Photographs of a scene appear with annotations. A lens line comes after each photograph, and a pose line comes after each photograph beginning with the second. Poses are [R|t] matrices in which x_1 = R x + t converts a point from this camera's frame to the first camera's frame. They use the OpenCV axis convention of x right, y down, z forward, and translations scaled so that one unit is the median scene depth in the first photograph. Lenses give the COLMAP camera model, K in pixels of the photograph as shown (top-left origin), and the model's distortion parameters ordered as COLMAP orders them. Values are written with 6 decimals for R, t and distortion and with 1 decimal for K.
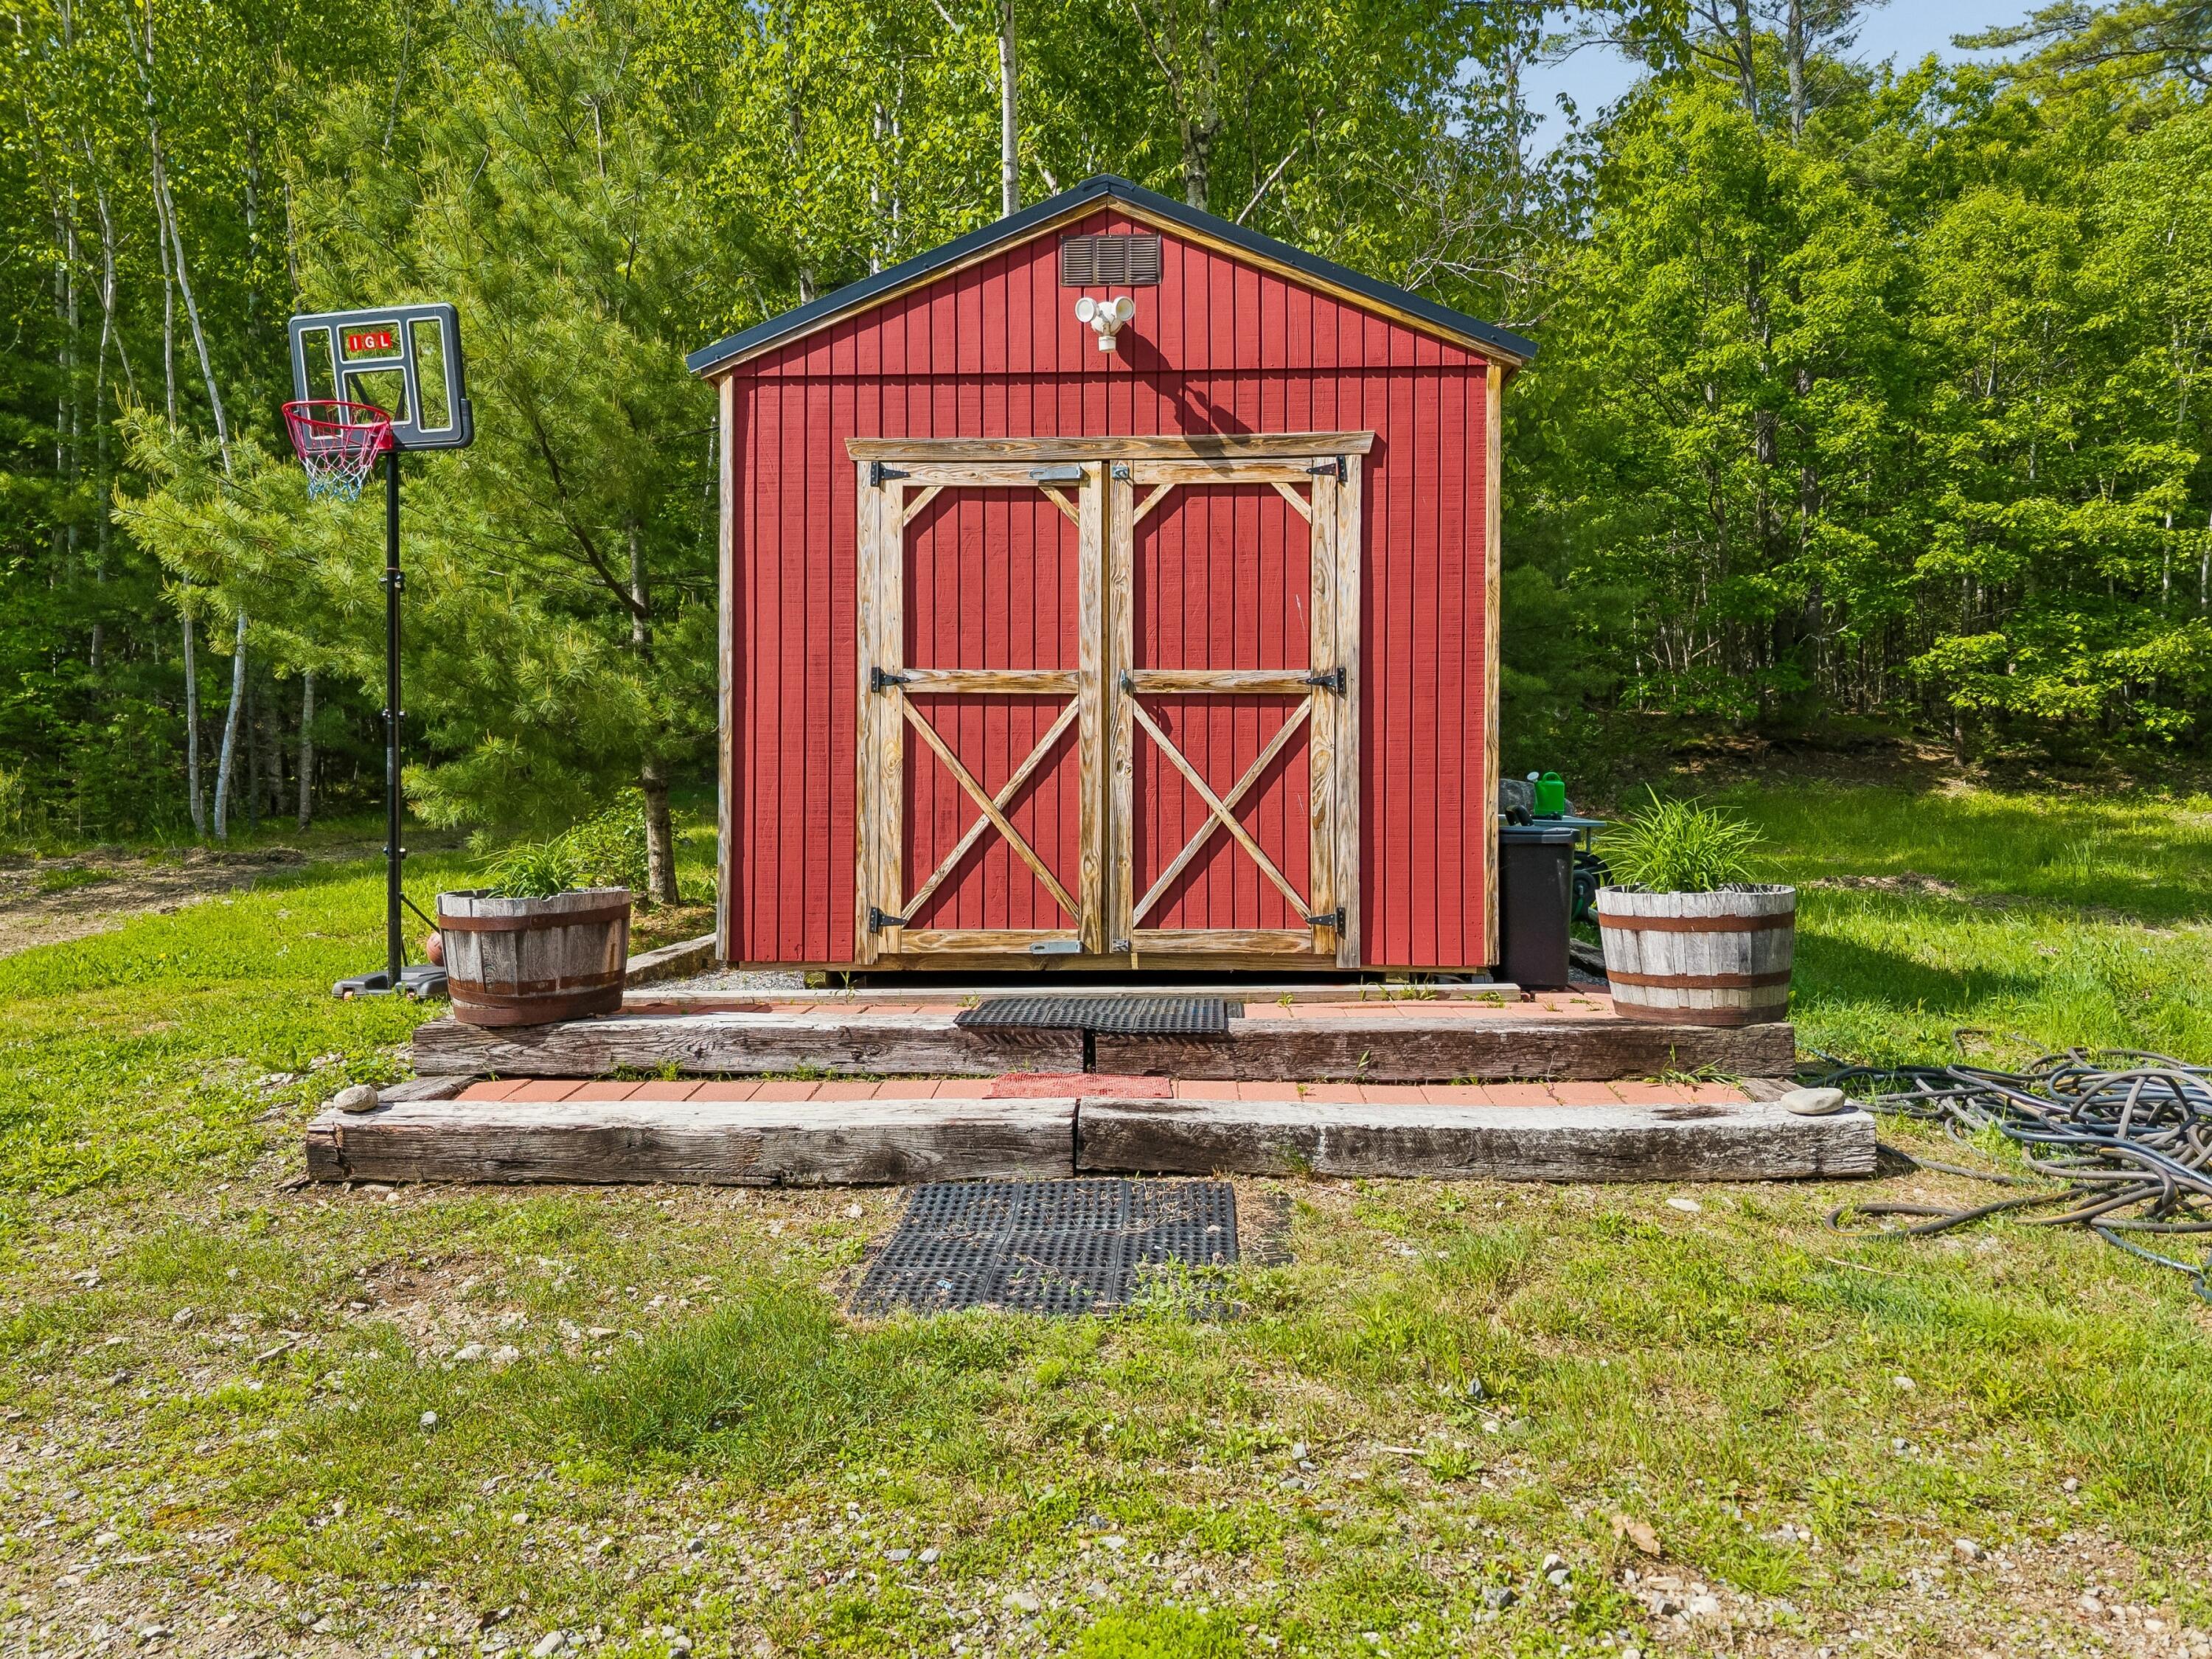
lens RADIAL K [[1478.8, 0, 1115.2], [0, 1478.8, 813.6], [0, 0, 1]] dist [0.062698, -0.105253]
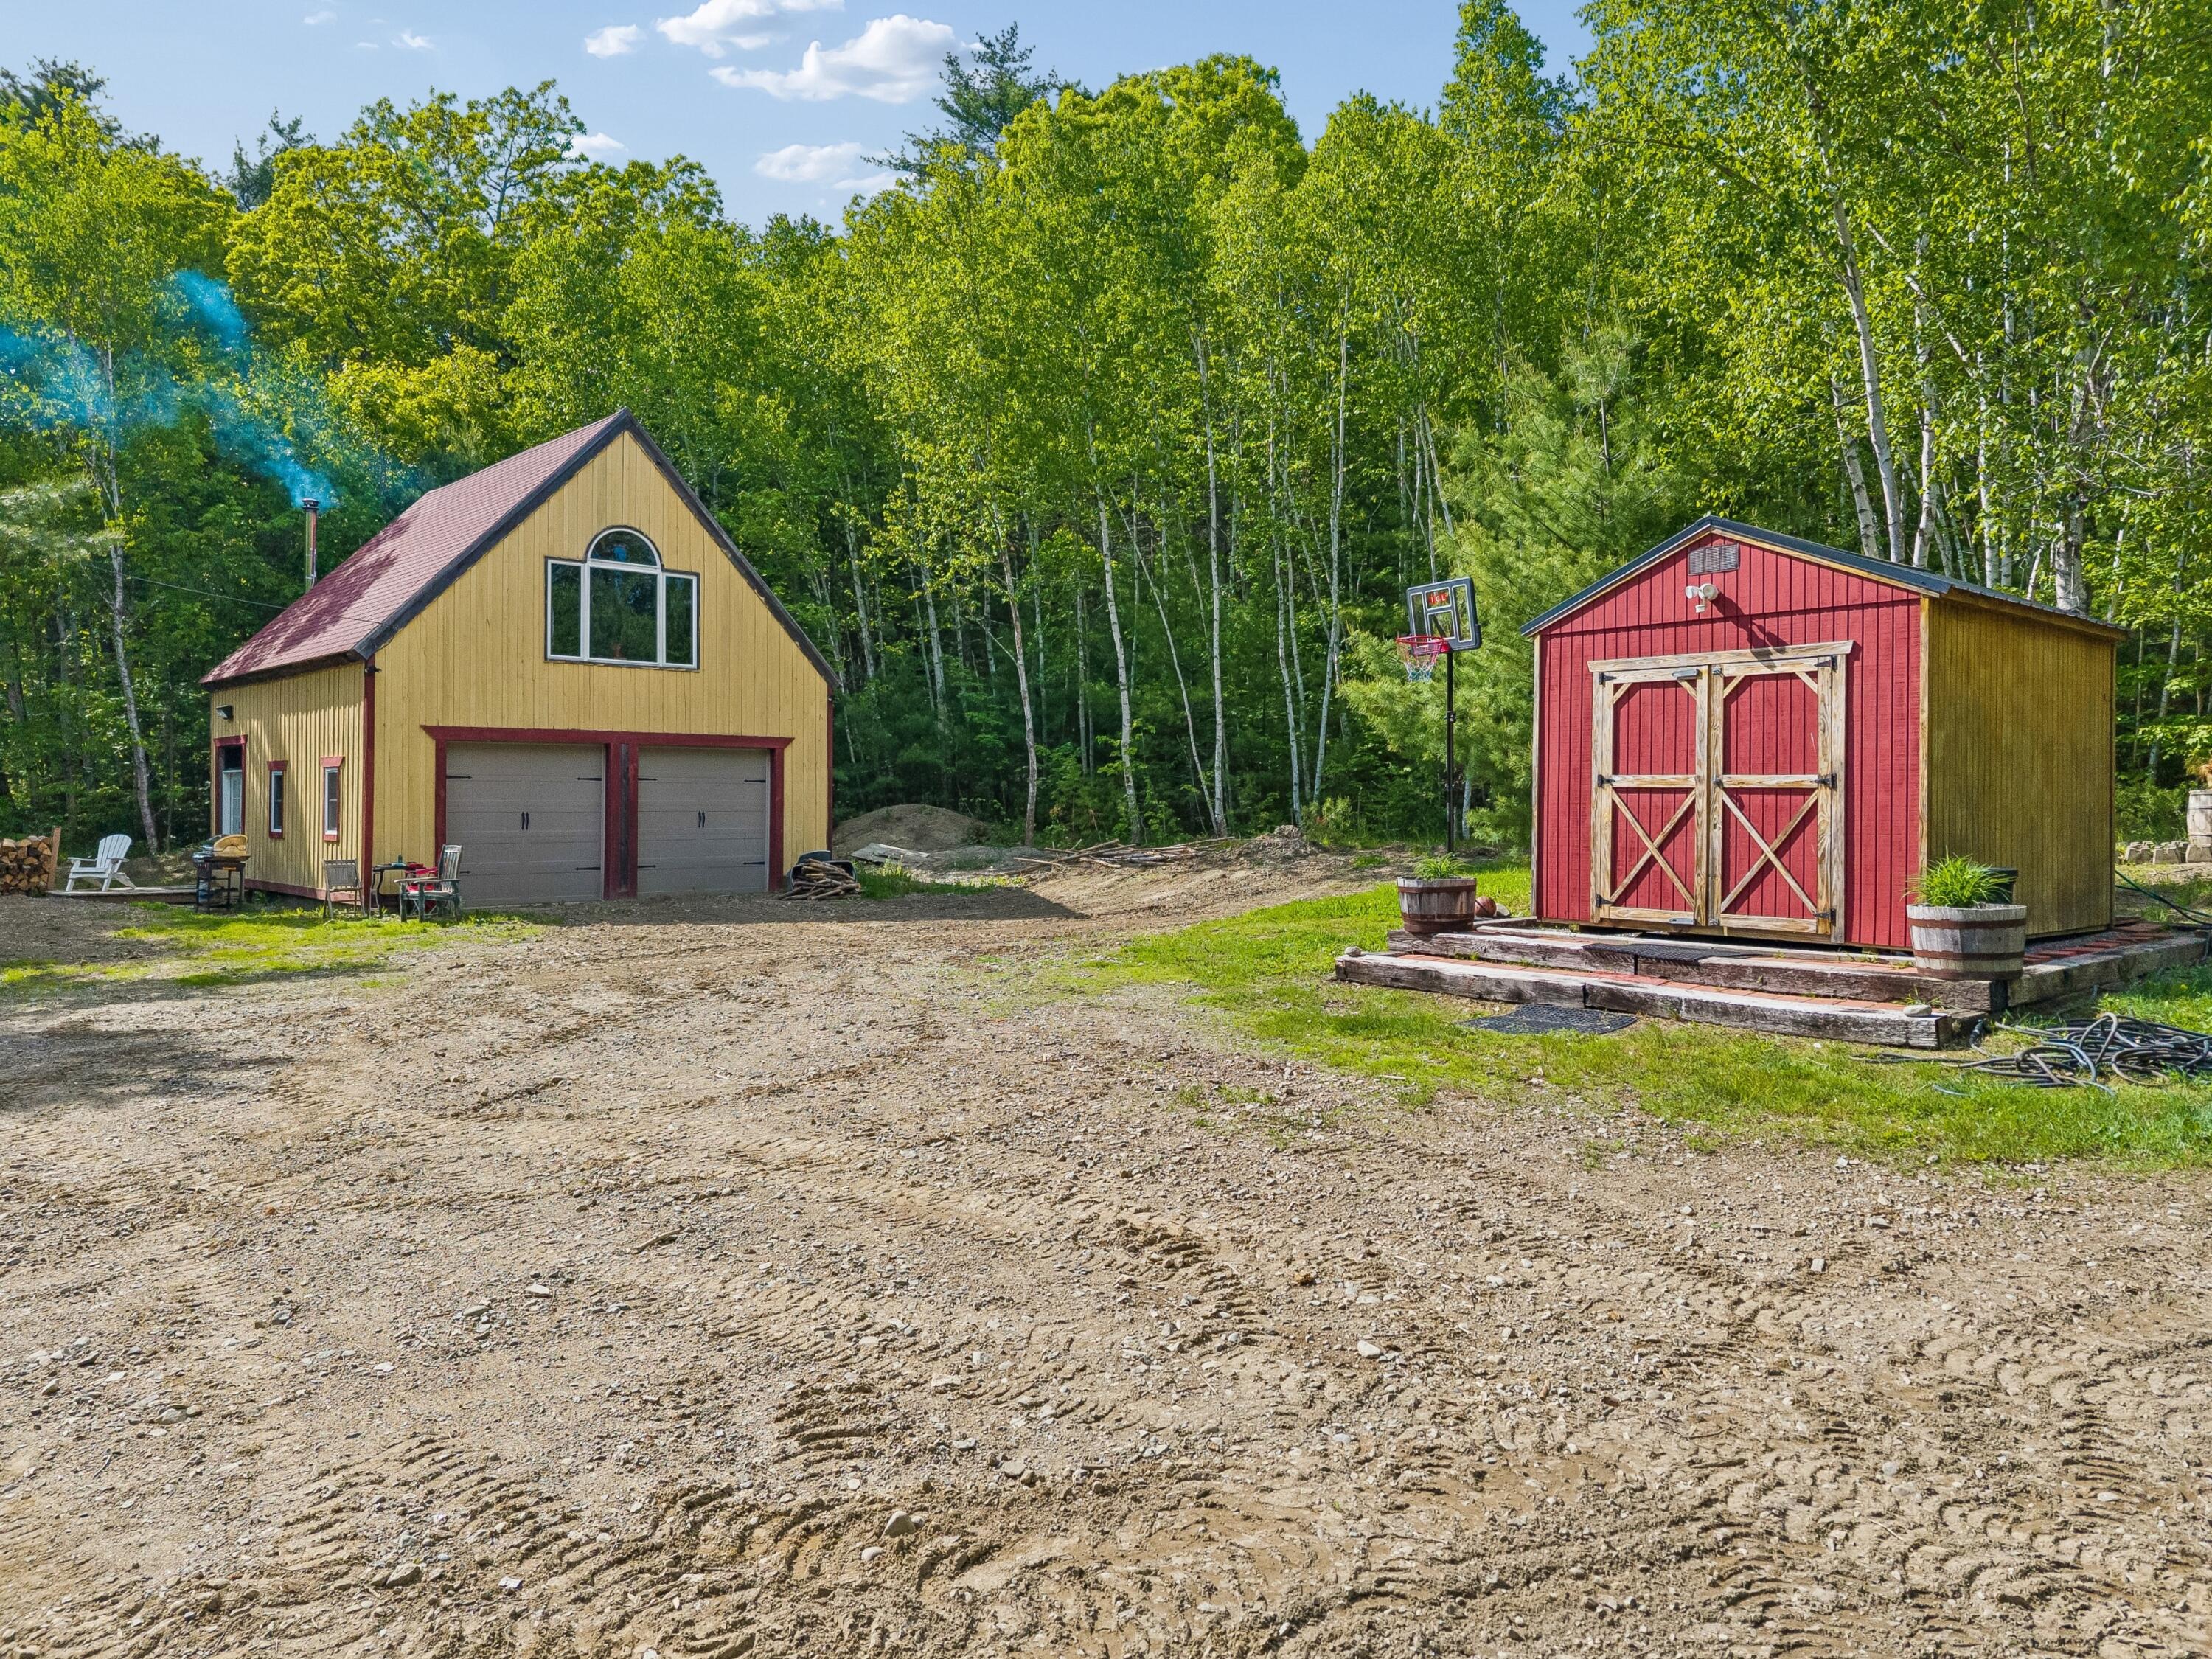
lens RADIAL K [[1543.1, 0, 1098.8], [0, 1543.1, 785.8], [0, 0, 1]] dist [-0.003779, -0.009865]
pose [[0.655811, 0.001479, -0.754924, 0.968097], [-0.012793, 0.999876, -0.009154, -0.055771], [0.754817, 0.015661, 0.655748, -0.877240]]
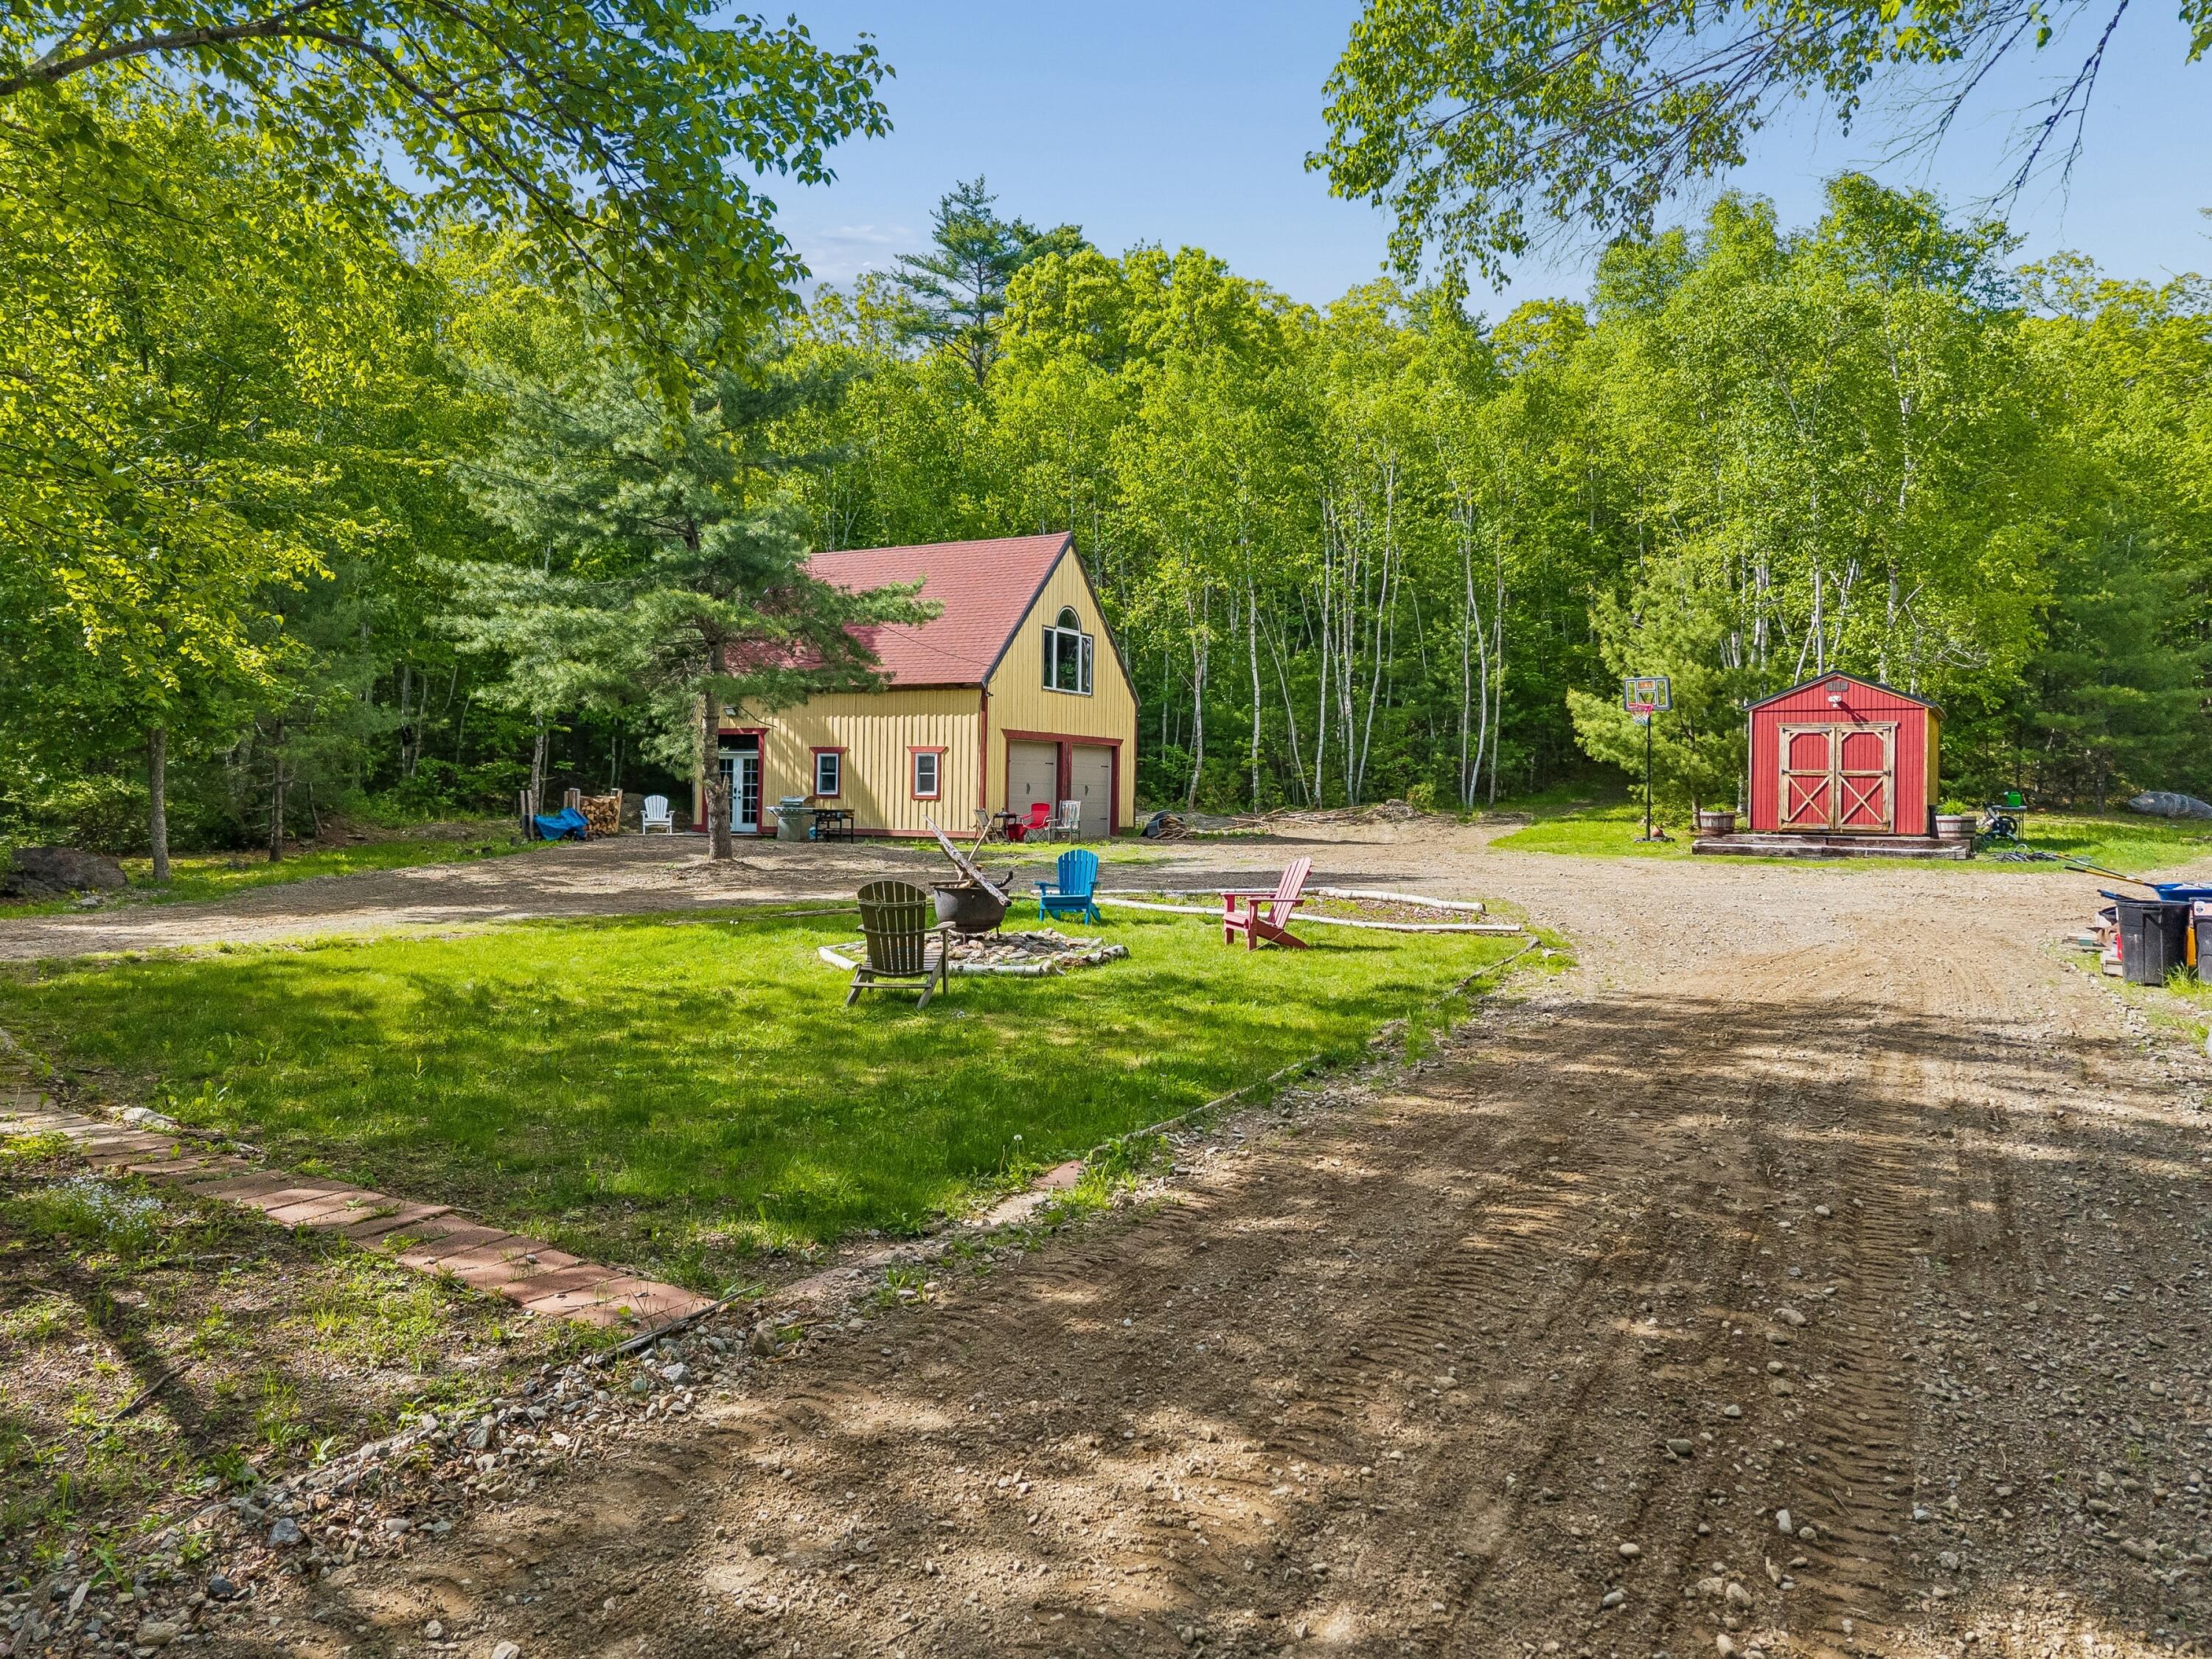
lens RADIAL K [[1530.4, 0, 1139.1], [0, 1530.4, 799.8], [0, 0, 1]] dist [0.167840, -0.000583]
pose [[0.866700, 0.020303, -0.498416, 0.600062], [-0.023930, 0.999713, -0.000889, 0.057570], [0.498255, 0.012697, 0.866937, -4.648116]]
